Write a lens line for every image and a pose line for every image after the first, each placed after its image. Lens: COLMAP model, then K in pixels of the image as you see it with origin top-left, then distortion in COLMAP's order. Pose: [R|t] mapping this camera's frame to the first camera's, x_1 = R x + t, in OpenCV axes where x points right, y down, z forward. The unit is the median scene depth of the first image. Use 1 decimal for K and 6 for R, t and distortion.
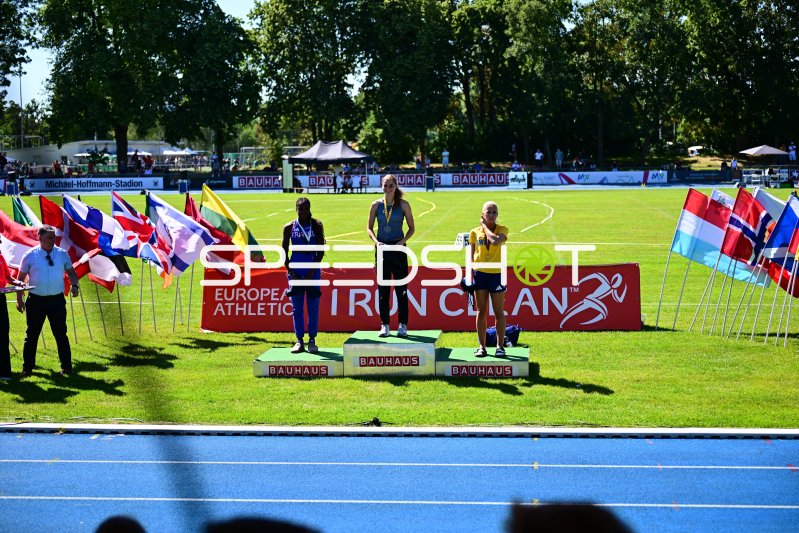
lens RADIAL K [[3115.5, 0, 399.5], [0, 3115.5, 266.5], [0, 0, 1]] dist [0.027552, 0.381852]
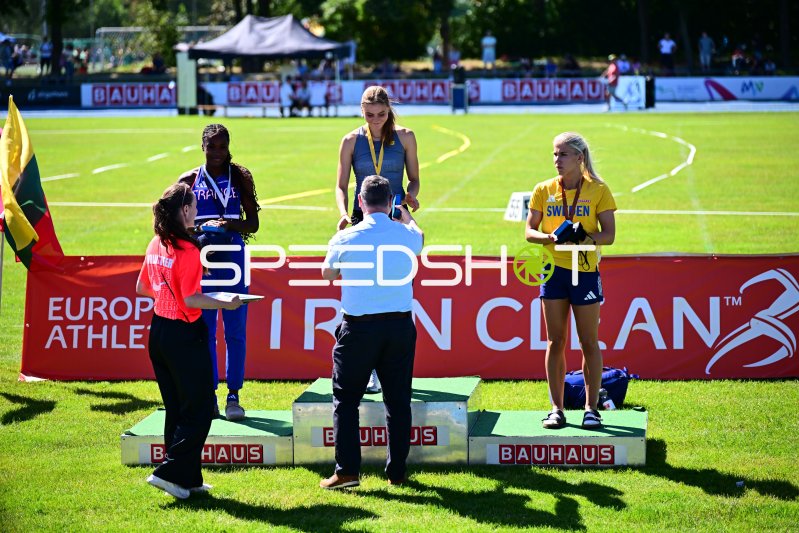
lens RADIAL K [[3115.5, 0, 399.5], [0, 3115.5, 266.5], [0, 0, 1]] dist [0.027552, 0.381852]
pose [[0.998875, -0.000225, 0.047422, -0.025082], [-0.001130, 0.999592, 0.028556, -0.013334], [-0.047409, -0.028577, 0.998467, 0.475871]]
